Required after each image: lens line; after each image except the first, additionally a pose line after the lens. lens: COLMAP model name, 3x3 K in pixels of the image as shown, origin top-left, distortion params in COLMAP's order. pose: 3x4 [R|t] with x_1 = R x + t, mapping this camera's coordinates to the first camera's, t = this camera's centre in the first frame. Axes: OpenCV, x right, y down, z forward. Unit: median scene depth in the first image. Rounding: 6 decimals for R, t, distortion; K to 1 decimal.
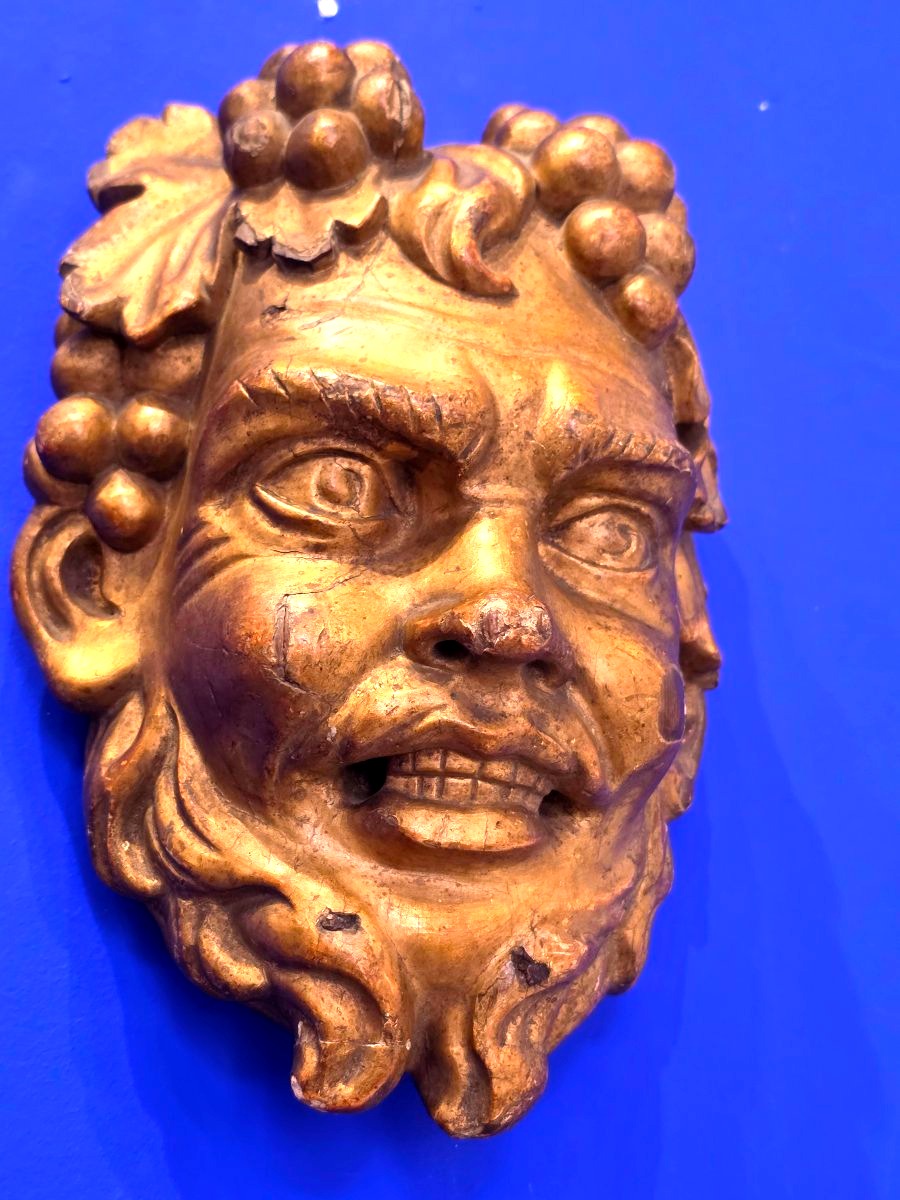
lens RADIAL K [[2064.6, 0, 450.0], [0, 2064.6, 600.0], [0, 0, 1]] dist [0.195684, -0.082826]
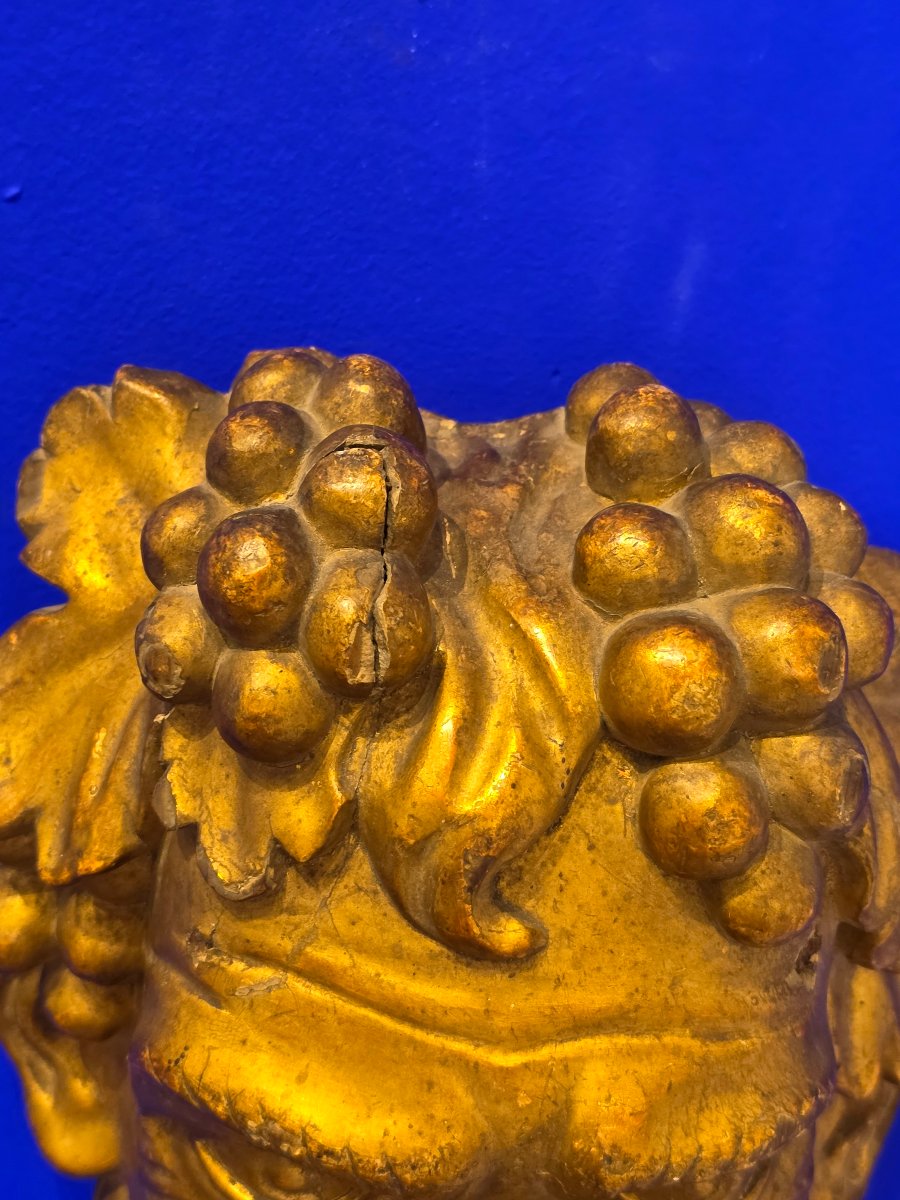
lens RADIAL K [[2039.8, 0, 477.2], [0, 2039.8, 563.2], [0, 0, 1]] dist [0.222317, -0.247434]
pose [[0.956590, 0.129146, -0.261261, 0.172953], [0.064164, 0.781133, 0.621059, -0.671452], [0.284287, -0.610862, 0.738938, 0.587380]]
